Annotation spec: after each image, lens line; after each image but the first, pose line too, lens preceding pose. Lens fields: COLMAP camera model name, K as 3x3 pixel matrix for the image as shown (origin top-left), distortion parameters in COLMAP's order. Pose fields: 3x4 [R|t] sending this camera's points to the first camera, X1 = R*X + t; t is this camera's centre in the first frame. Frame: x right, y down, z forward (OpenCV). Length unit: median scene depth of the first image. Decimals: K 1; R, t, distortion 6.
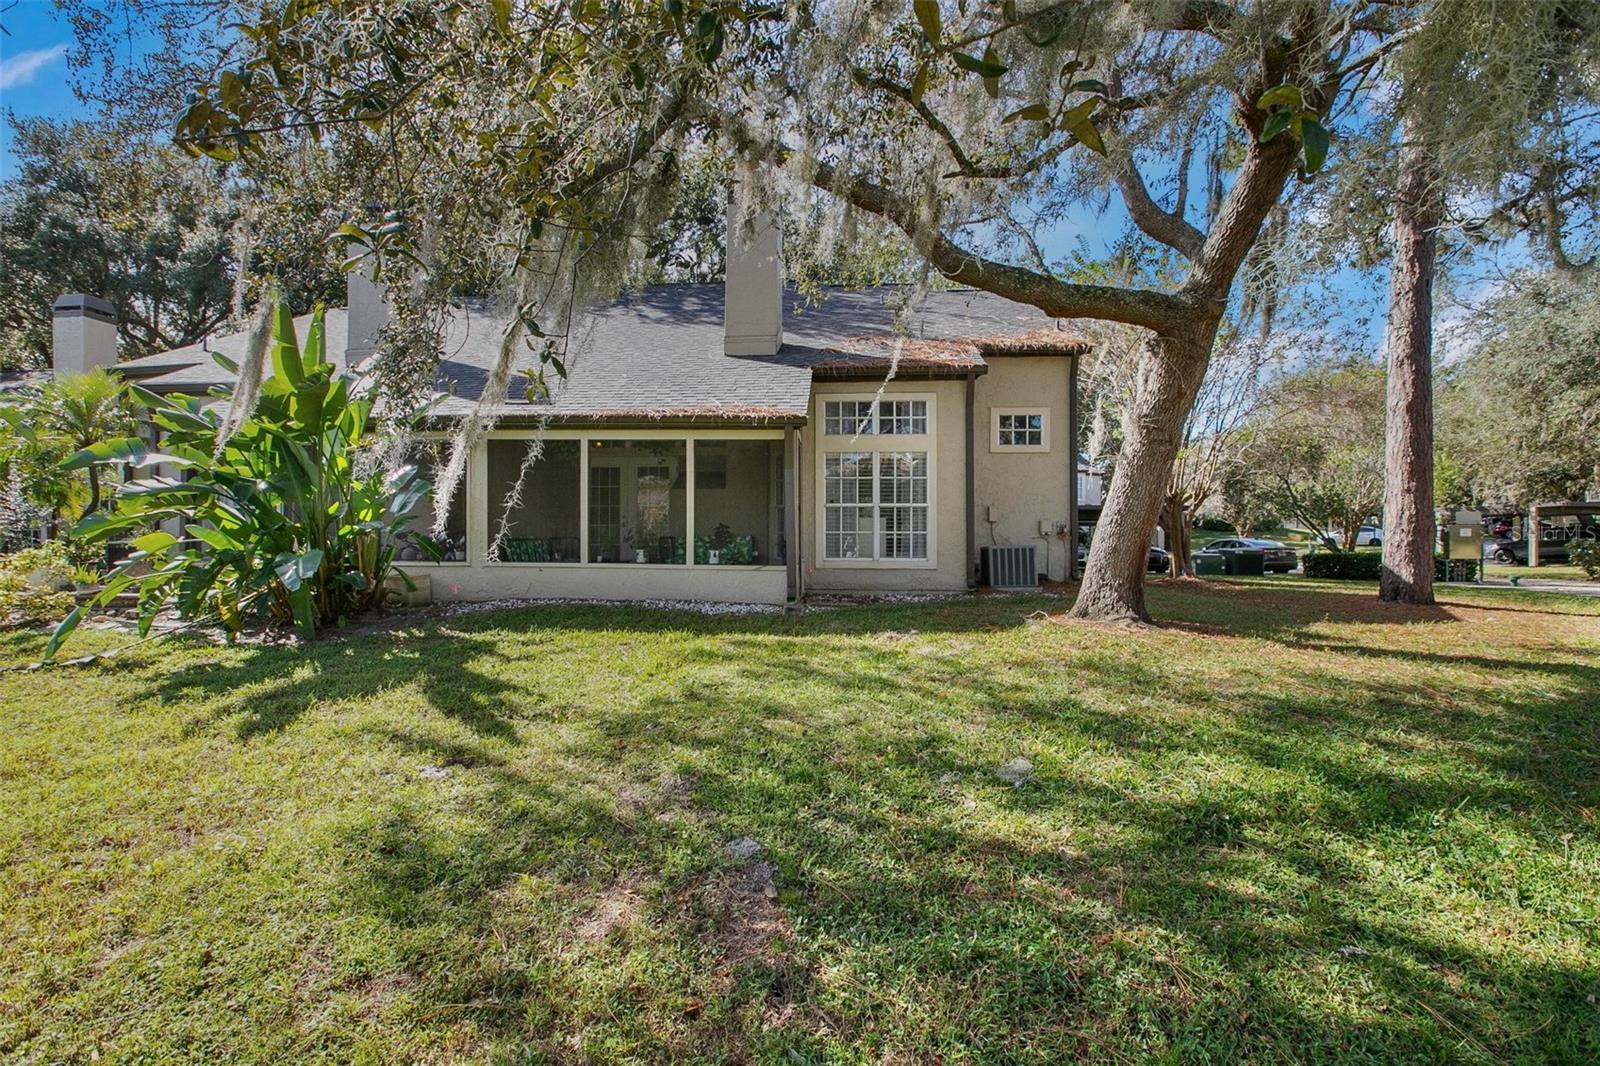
lens RADIAL K [[774.3, 0, 799.9], [0, 774.3, 535.6], [0, 0, 1]] dist [-0.014515, 0.001085]
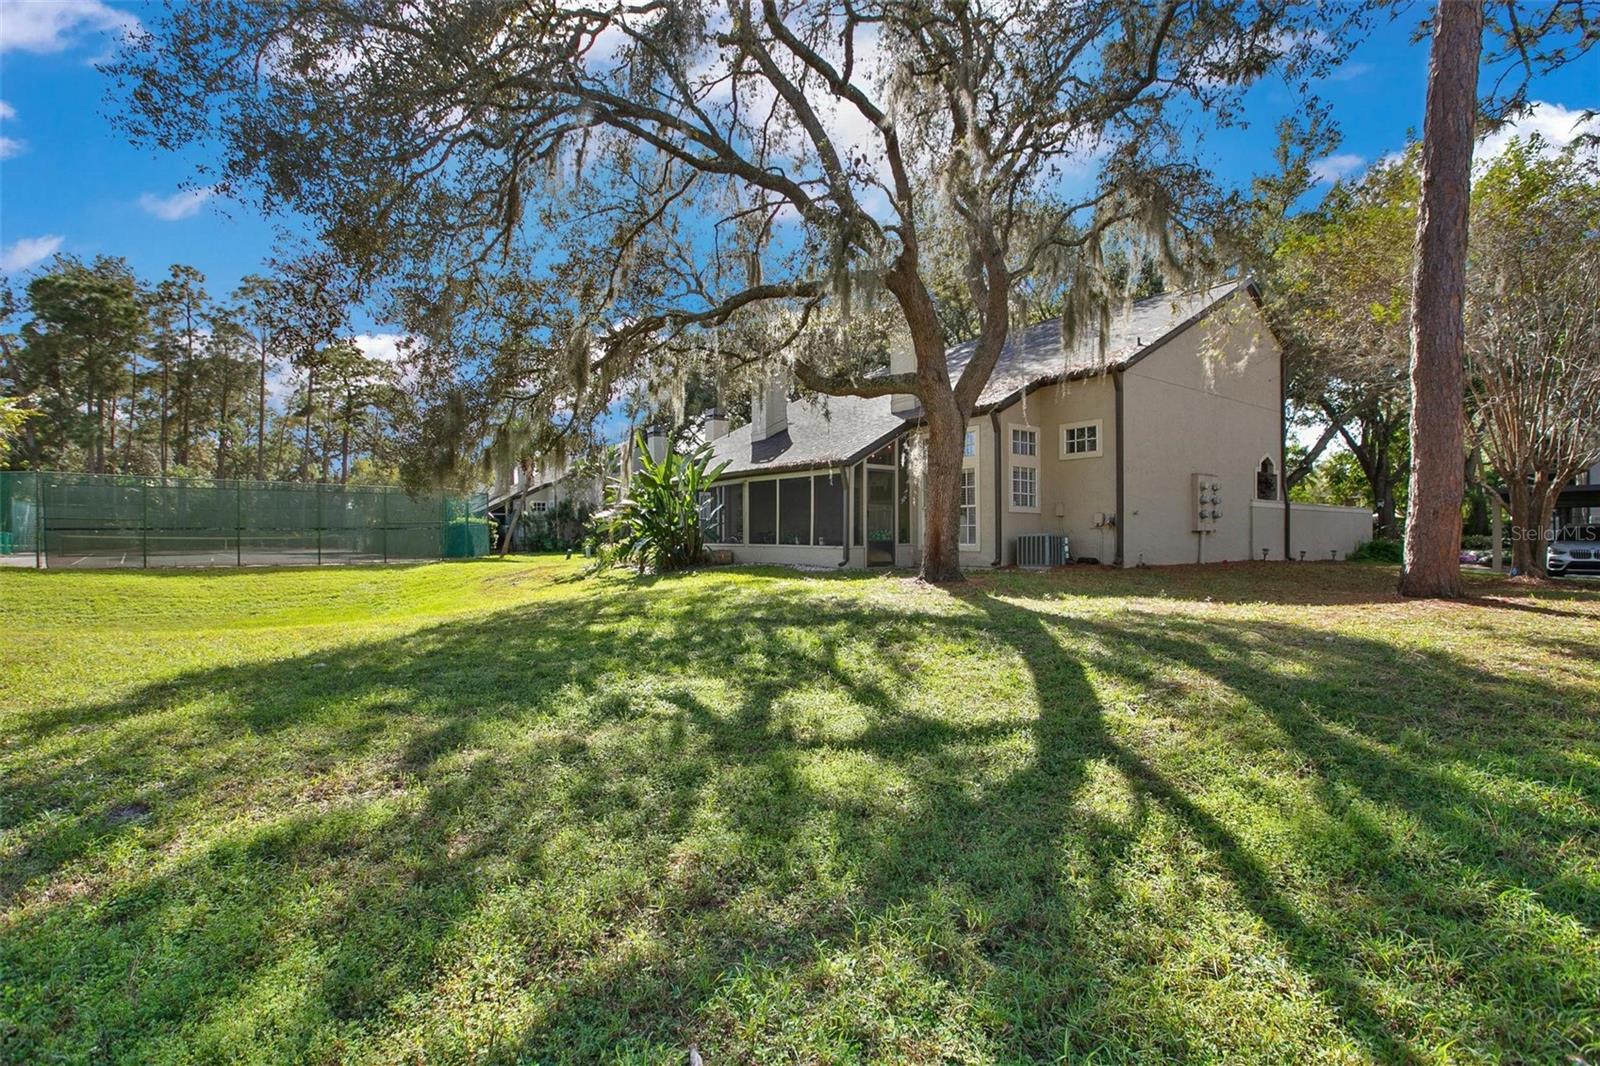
lens RADIAL K [[774.3, 0, 800.3], [0, 774.3, 534.7], [0, 0, 1]] dist [-0.014515, 0.001085]
pose [[0.607961, -0.007405, -0.793933, 0.987544], [0.004012, 0.999972, -0.006254, 0.018793], [0.793957, 0.000617, 0.607974, -0.093097]]
